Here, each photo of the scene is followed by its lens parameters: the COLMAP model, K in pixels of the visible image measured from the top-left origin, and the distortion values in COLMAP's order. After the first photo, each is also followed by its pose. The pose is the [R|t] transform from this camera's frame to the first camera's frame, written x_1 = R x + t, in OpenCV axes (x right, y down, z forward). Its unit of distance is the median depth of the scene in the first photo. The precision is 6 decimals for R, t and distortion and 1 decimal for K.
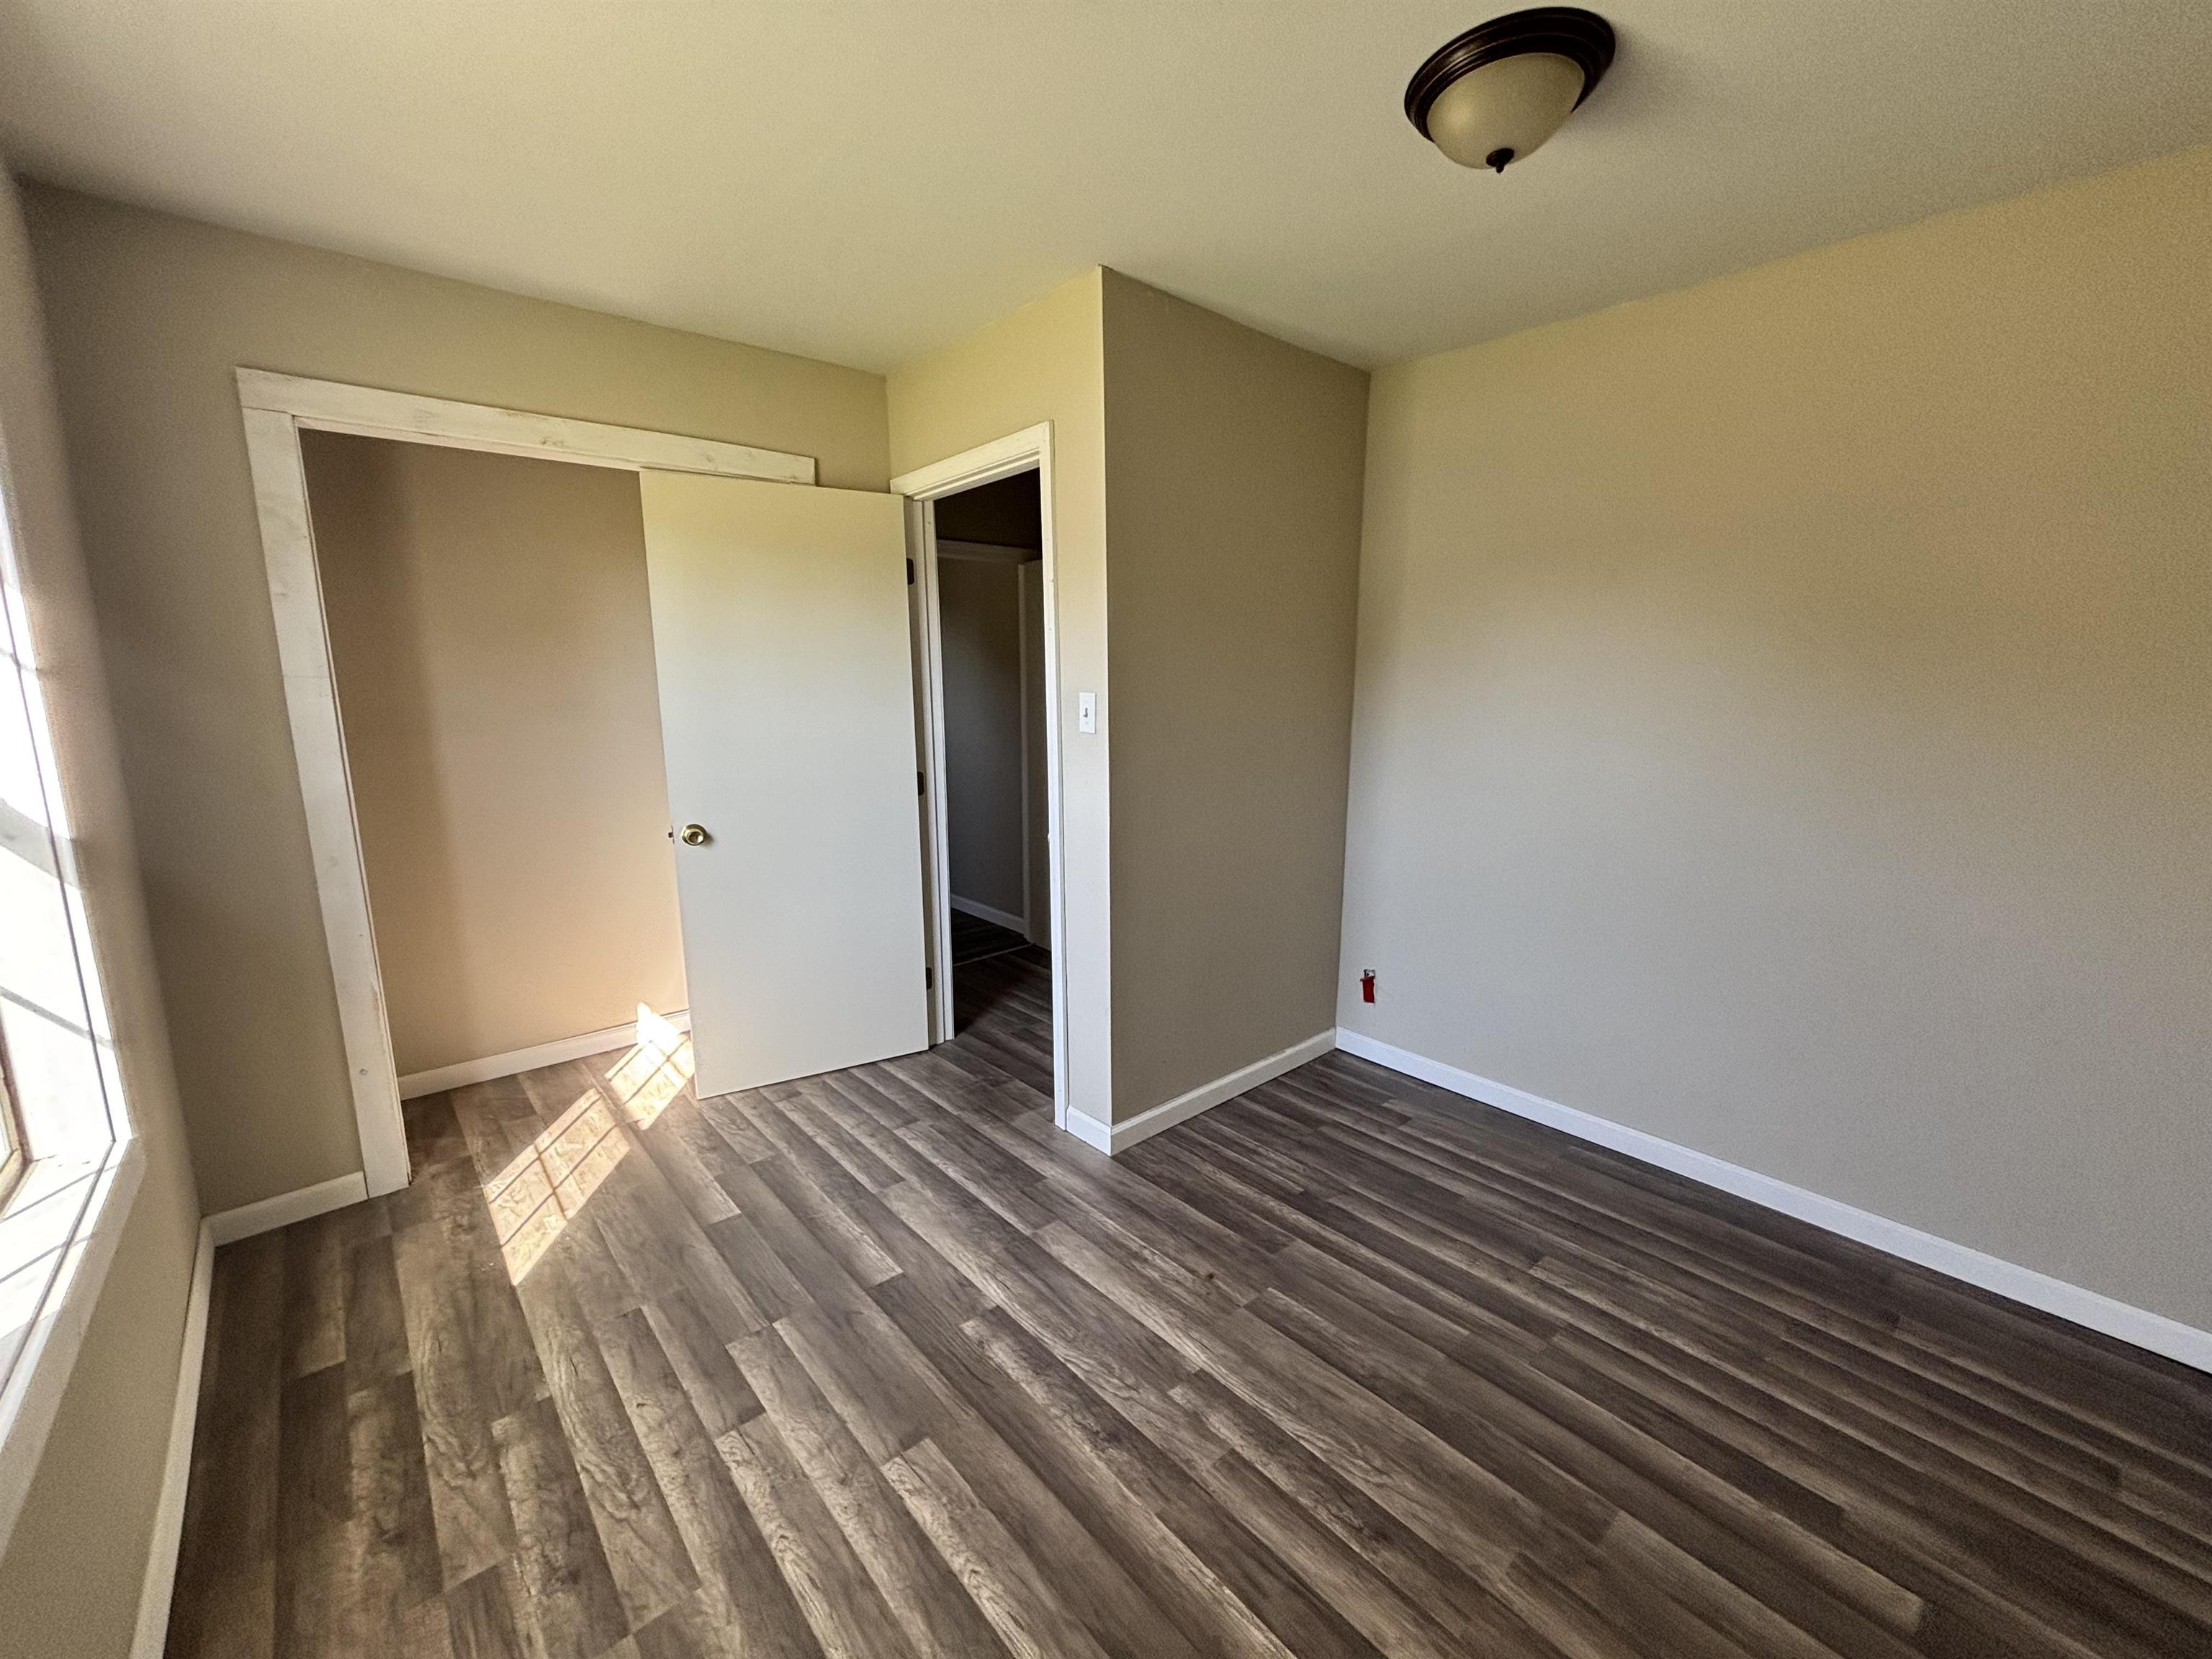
lens RADIAL K [[898.4, 0, 1108.9], [0, 898.4, 828.4], [0, 0, 1]] dist [-0.015008, 0.011585]
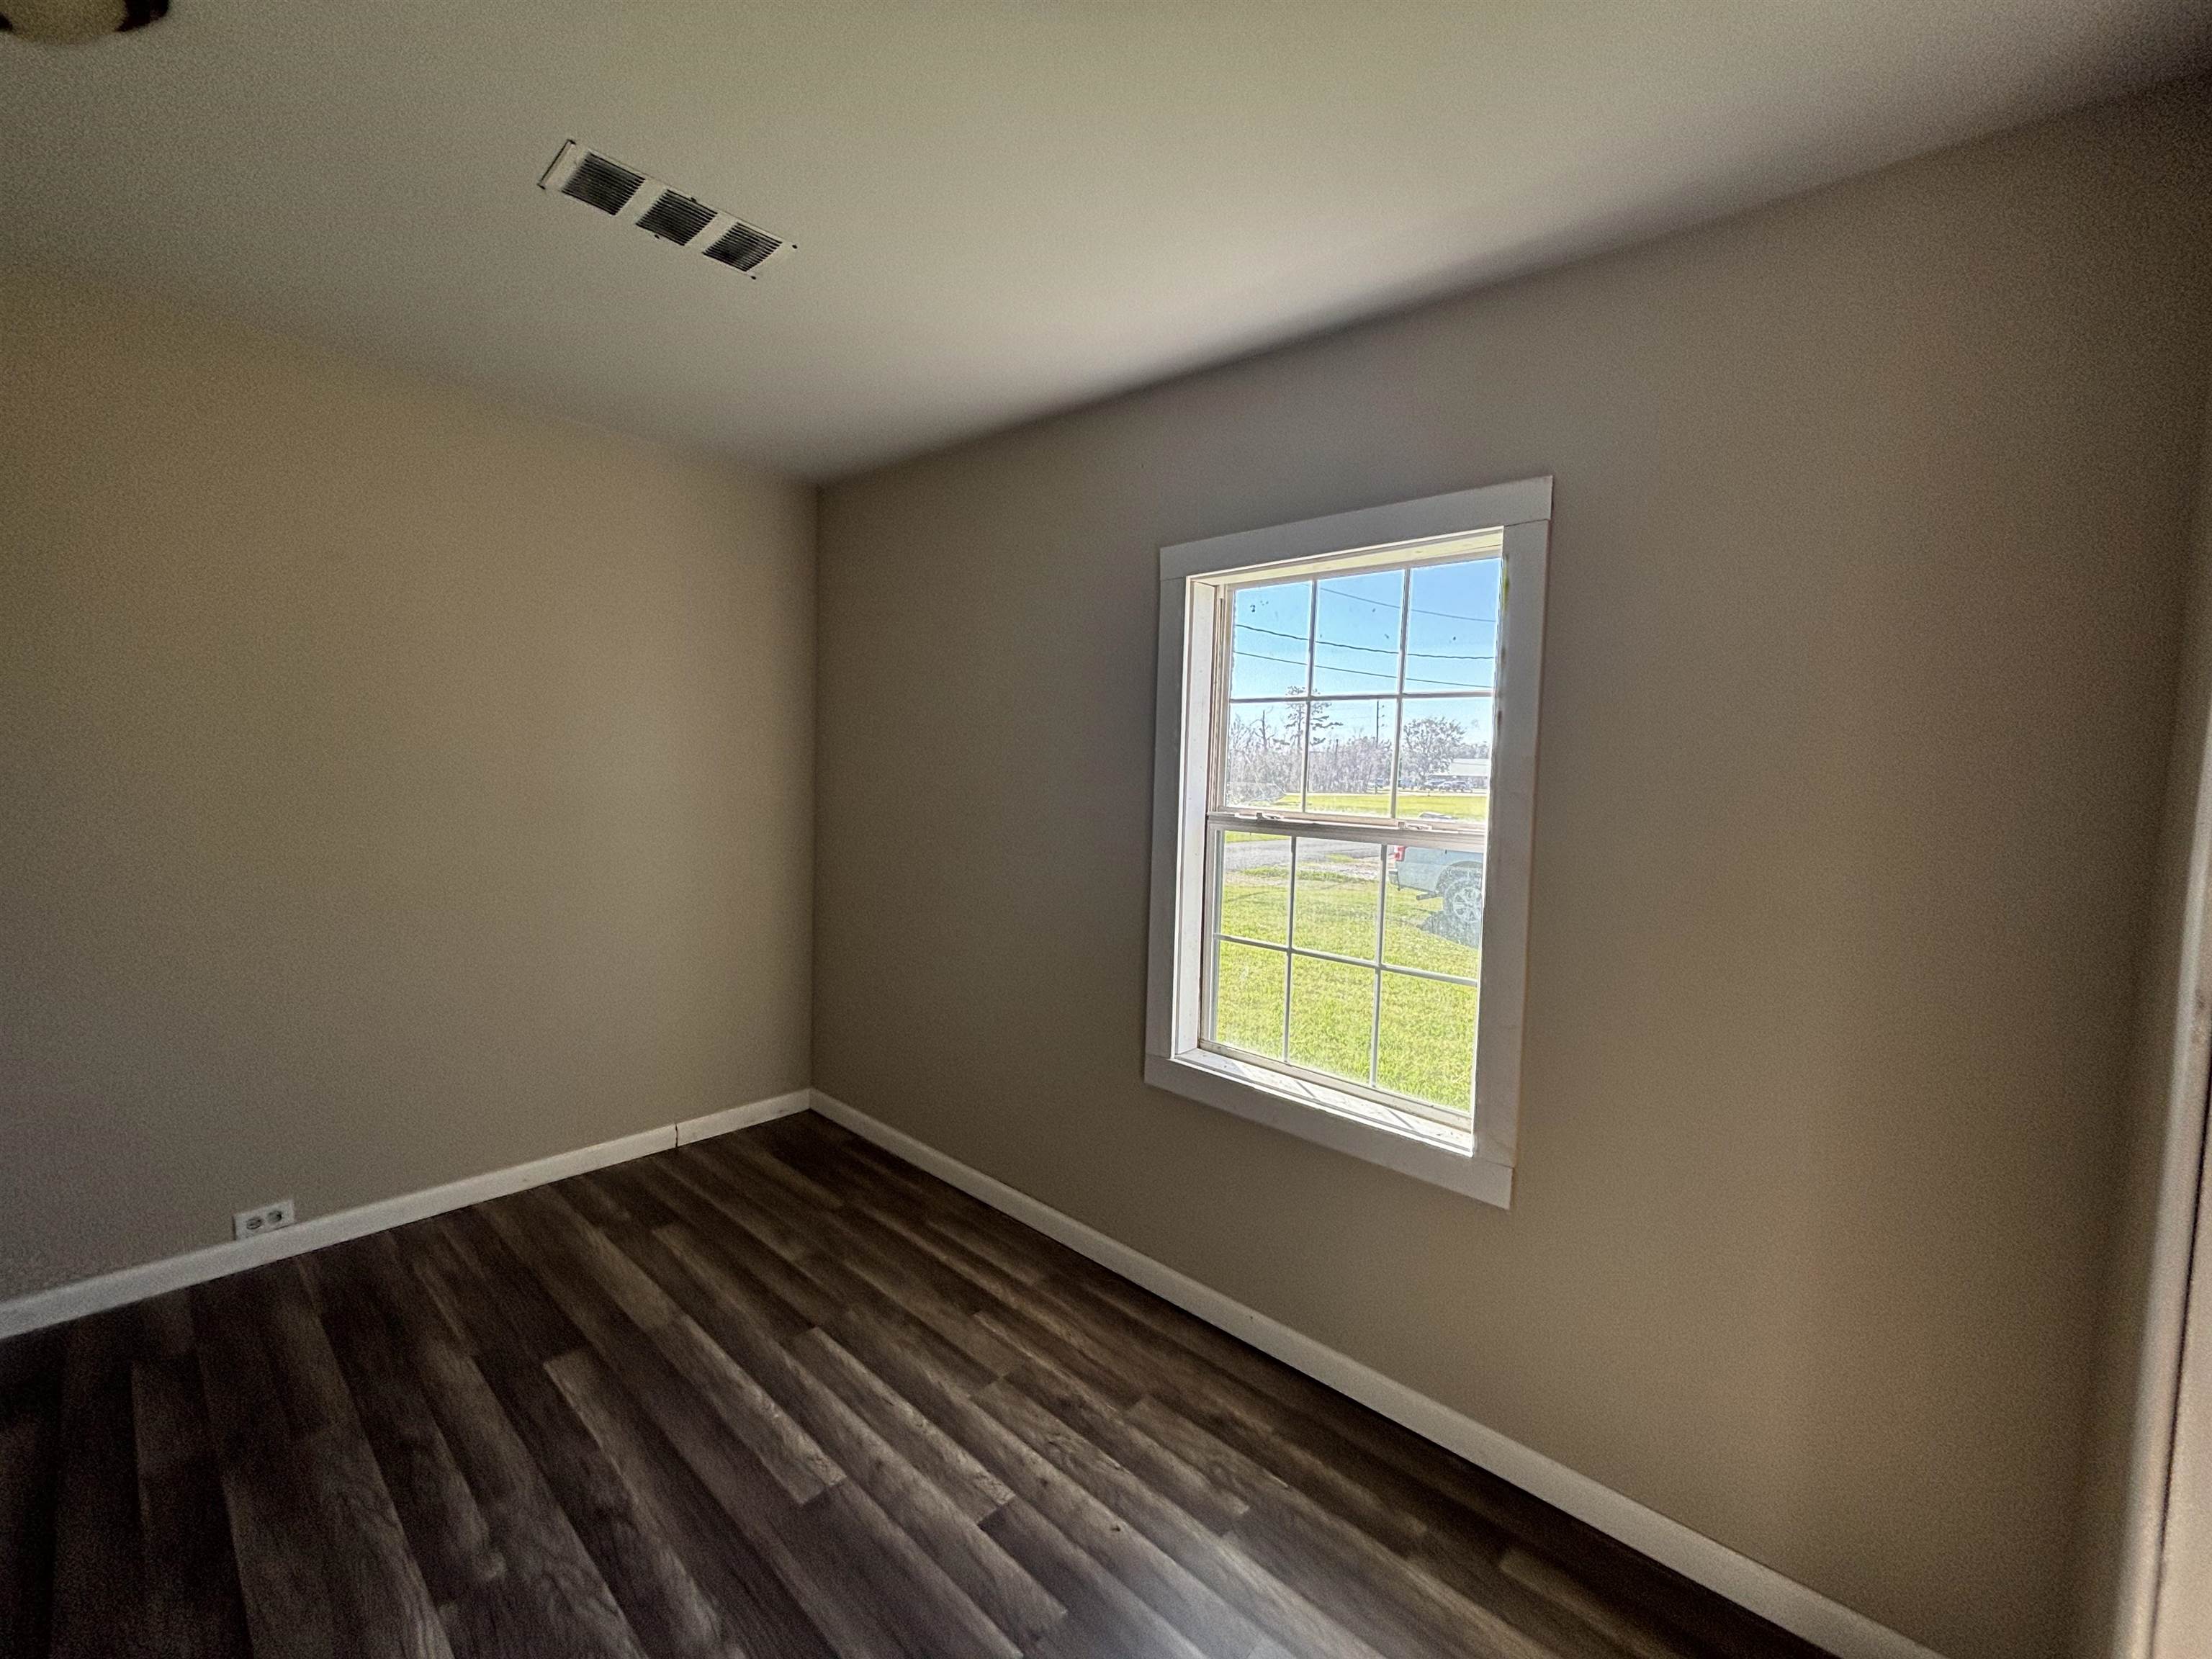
lens RADIAL K [[898.4, 0, 1108.9], [0, 898.4, 828.4], [0, 0, 1]] dist [-0.015008, 0.011585]
pose [[-0.991116, -0.035646, -0.128137, -0.402672], [-0.066606, 0.966928, 0.246199, -0.328991], [0.115123, 0.252546, -0.960712, 1.872341]]
